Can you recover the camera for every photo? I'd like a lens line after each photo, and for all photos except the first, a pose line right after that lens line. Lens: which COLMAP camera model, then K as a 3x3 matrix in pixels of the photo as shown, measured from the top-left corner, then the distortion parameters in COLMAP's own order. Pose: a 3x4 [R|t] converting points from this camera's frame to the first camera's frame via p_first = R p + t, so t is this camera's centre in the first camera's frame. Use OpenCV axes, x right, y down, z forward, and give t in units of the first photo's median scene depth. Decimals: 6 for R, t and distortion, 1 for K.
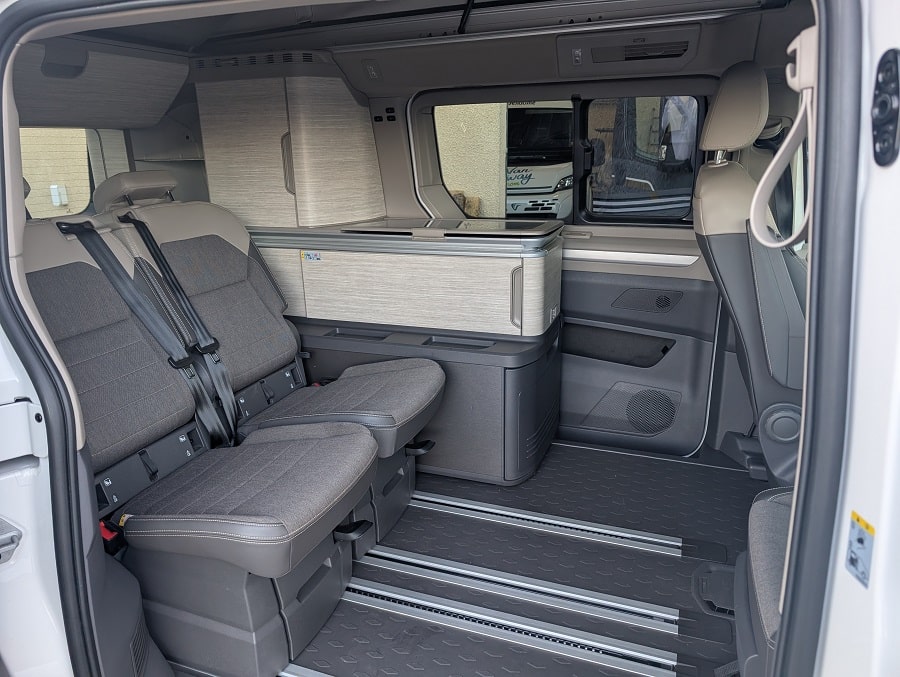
lens RADIAL K [[639.1, 0, 447.2], [0, 639.1, 335.8], [0, 0, 1]] dist [0.001275, 0.000185]
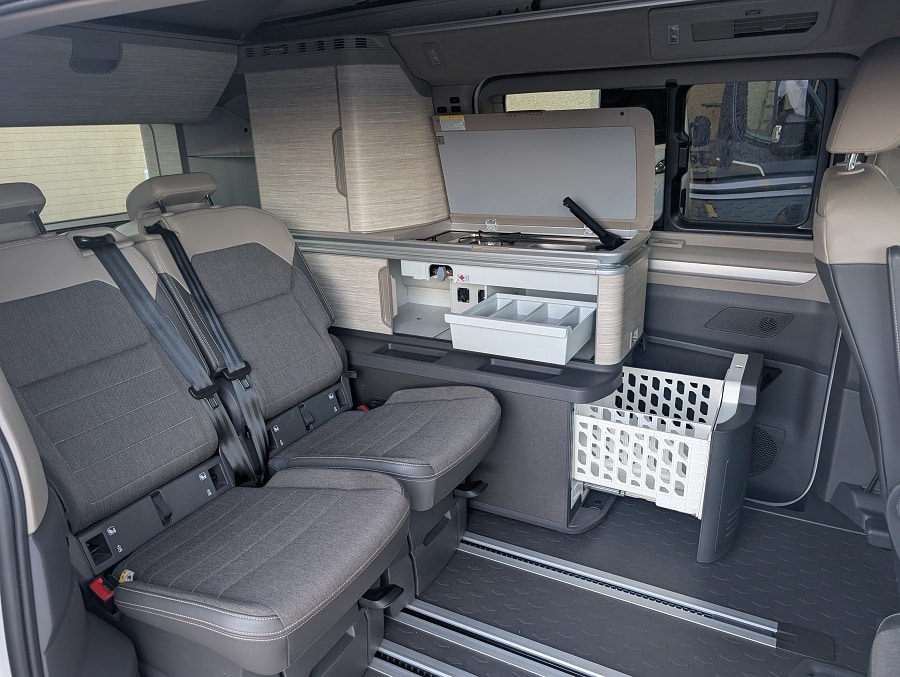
lens RADIAL K [[639.8, 0, 453.3], [0, 639.8, 340.4], [0, 0, 1]] dist [0.000918, -0.002517]
pose [[0.991058, 0.034775, -0.128820, 0.038516], [-0.029600, 0.998684, 0.041875, -0.063140], [0.130107, -0.037688, 0.990783, 0.119445]]
